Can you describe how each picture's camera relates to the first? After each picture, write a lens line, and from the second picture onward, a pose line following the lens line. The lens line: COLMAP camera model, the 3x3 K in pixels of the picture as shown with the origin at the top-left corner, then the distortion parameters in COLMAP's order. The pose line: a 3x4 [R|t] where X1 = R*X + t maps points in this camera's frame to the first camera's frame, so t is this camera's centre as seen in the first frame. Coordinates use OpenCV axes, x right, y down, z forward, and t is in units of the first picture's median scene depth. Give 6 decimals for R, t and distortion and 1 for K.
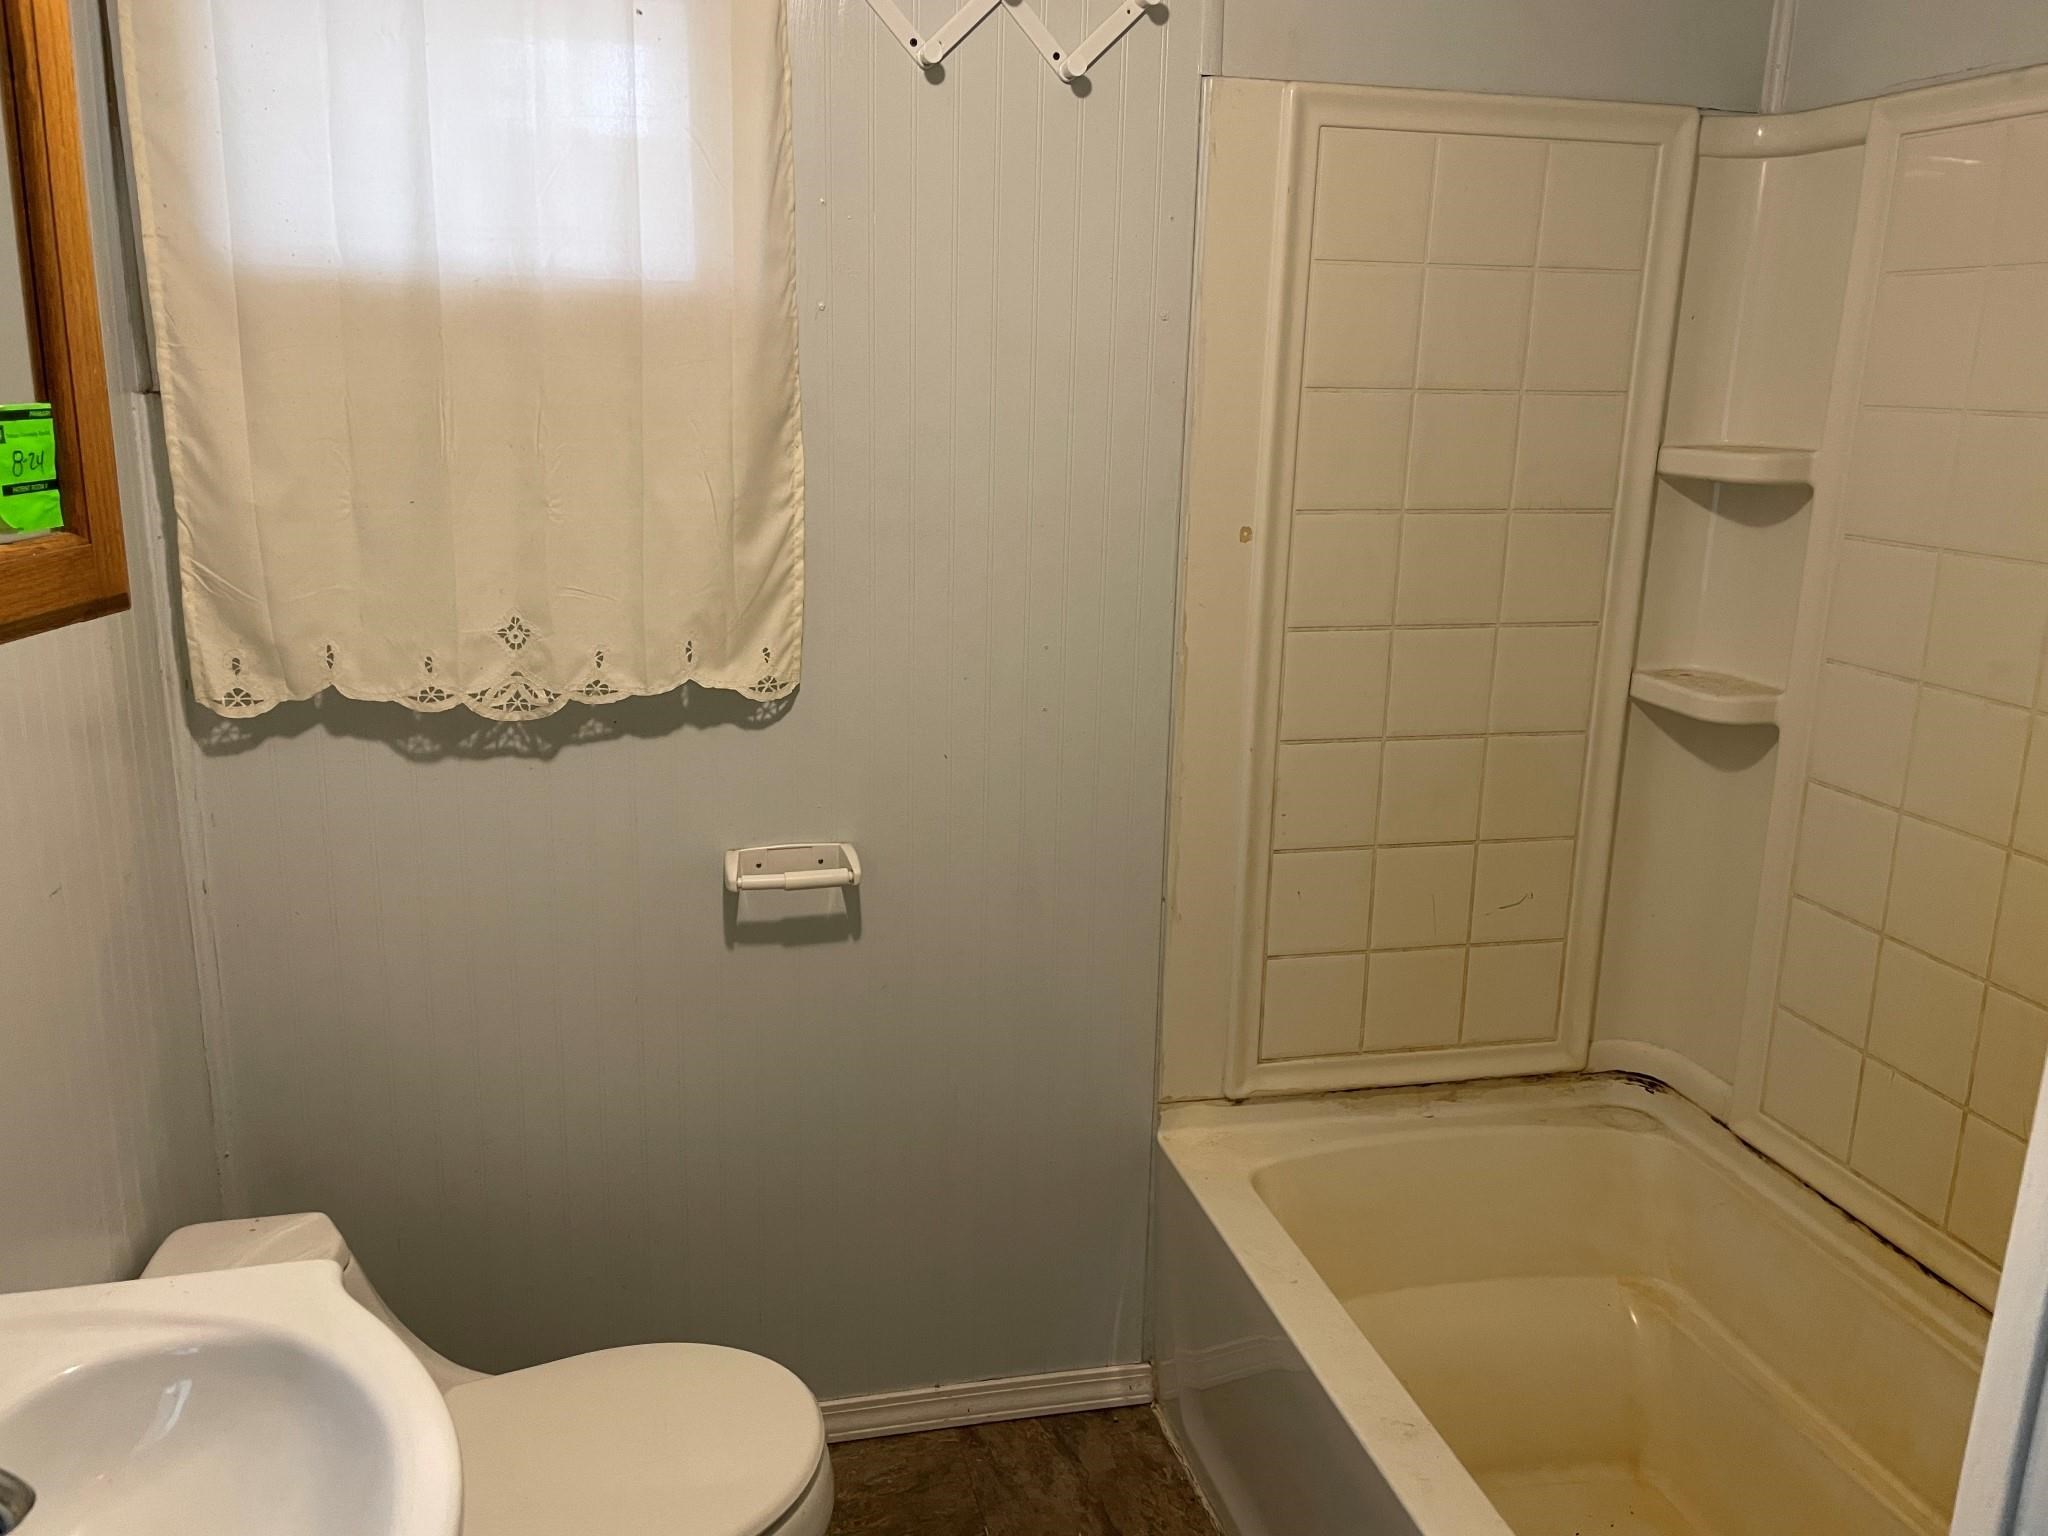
lens RADIAL K [[1530.8, 0, 1024.0], [0, 1530.8, 768.0], [0, 0, 1]] dist [-0.007656, -0.010216]
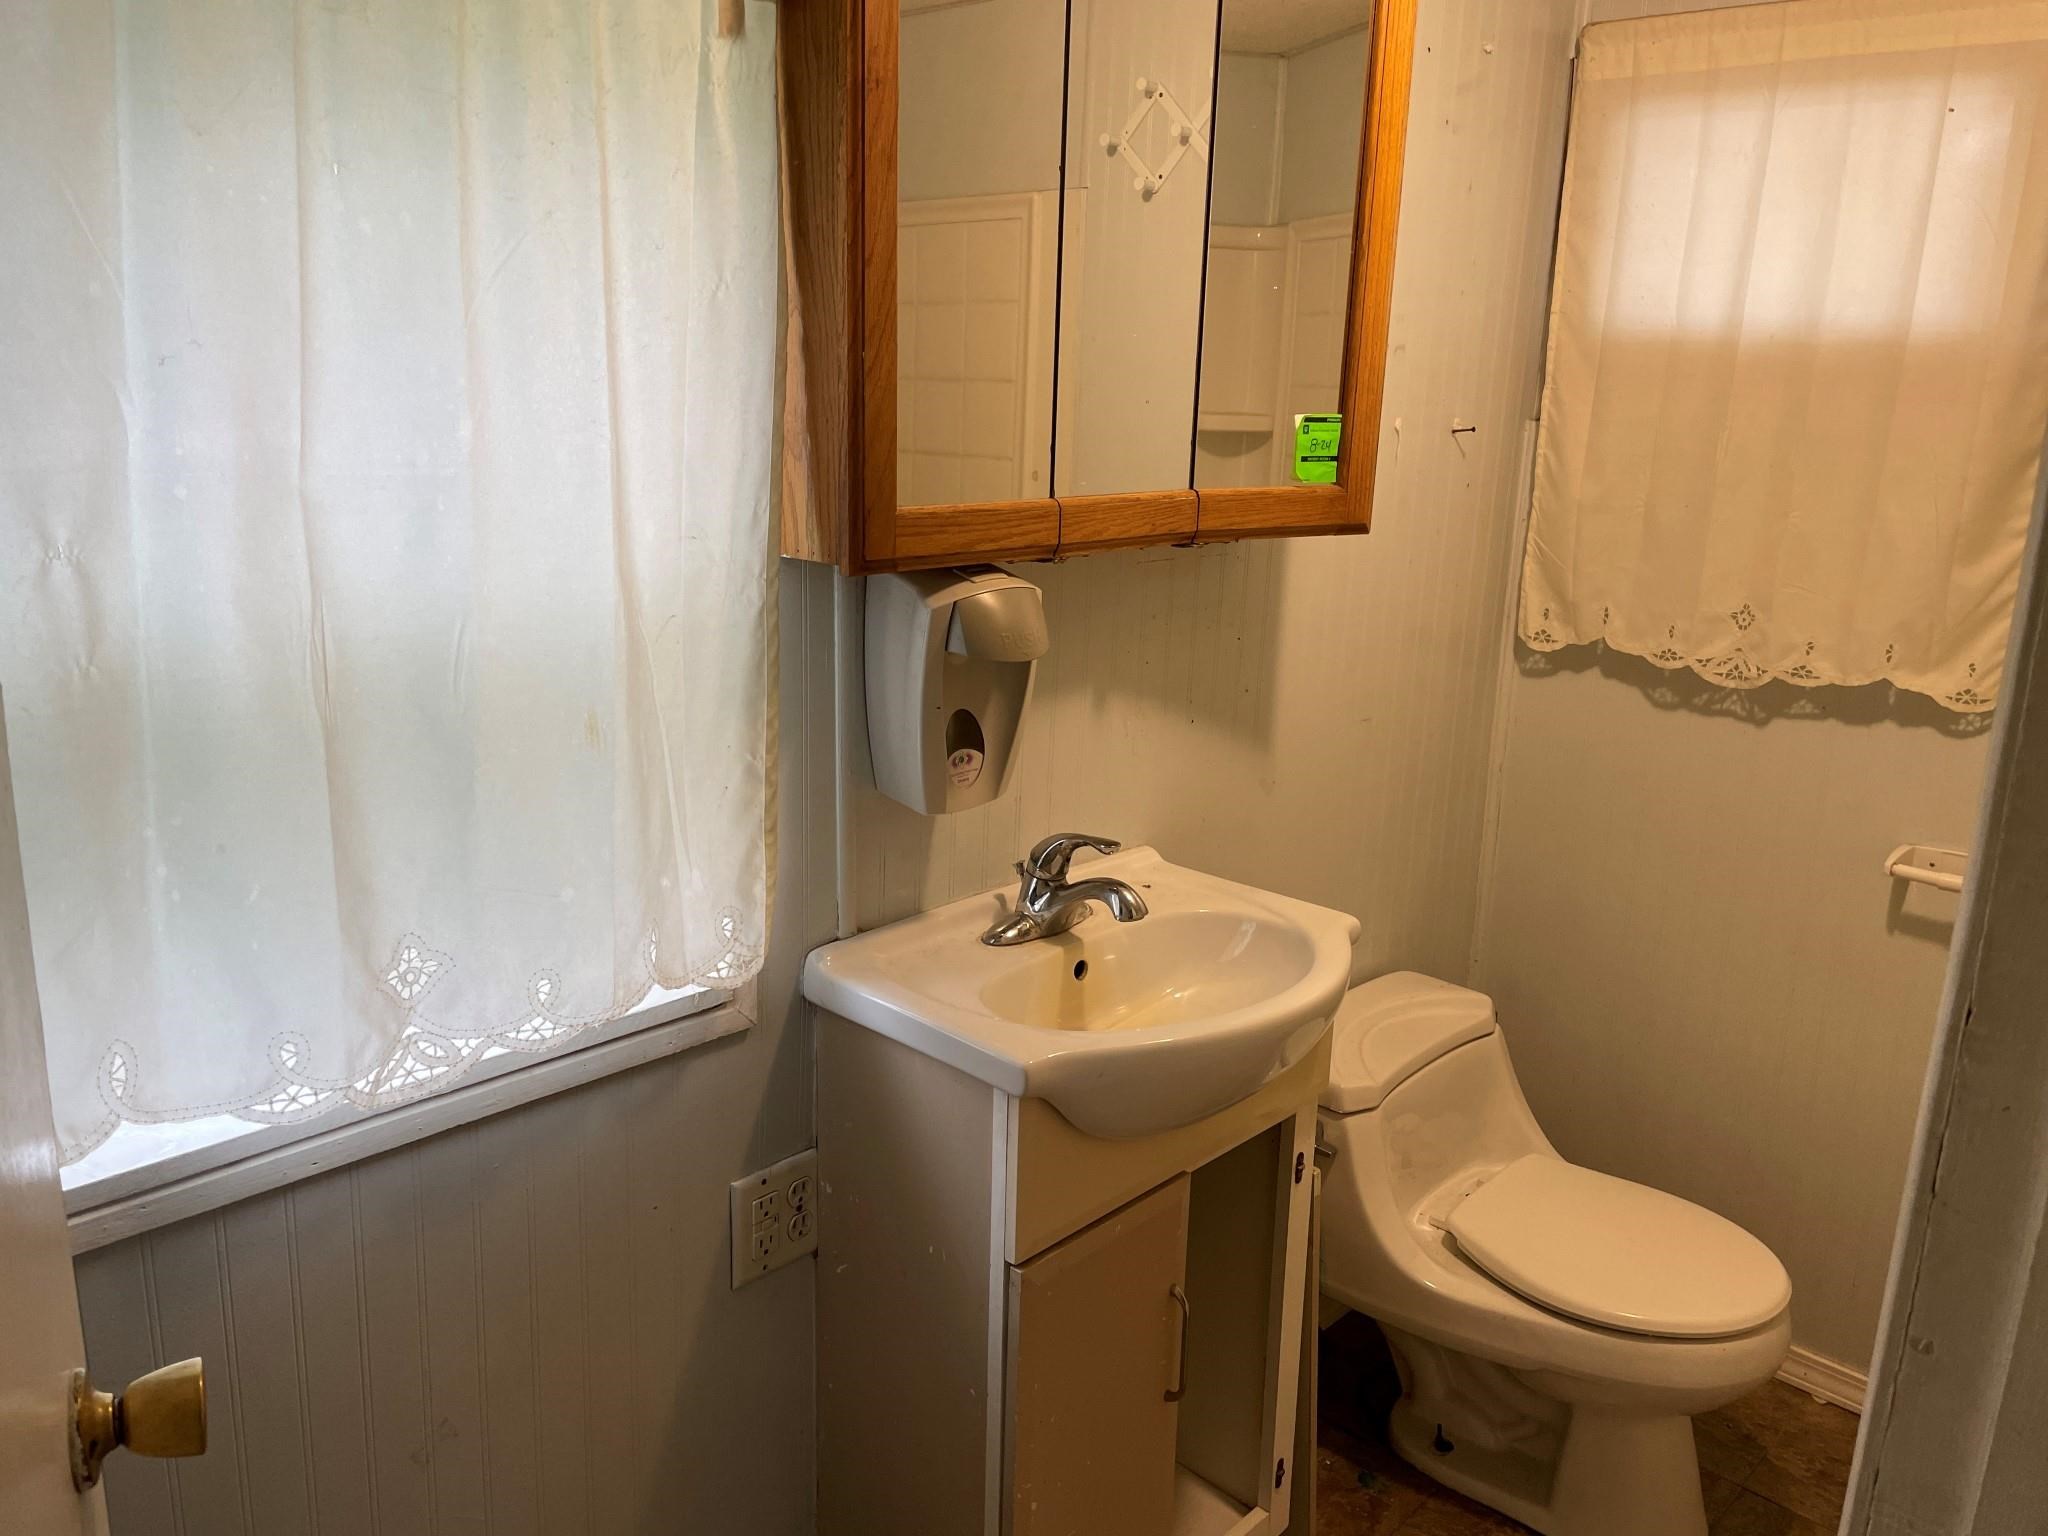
lens RADIAL K [[1530.8, 0, 1024.0], [0, 1530.8, 768.0], [0, 0, 1]] dist [-0.007656, -0.010216]
pose [[0.512230, 0.196996, -0.835951, 0.426122], [-0.225492, 0.970040, 0.090424, 0.050209], [0.828718, 0.142182, 0.541304, -0.136782]]
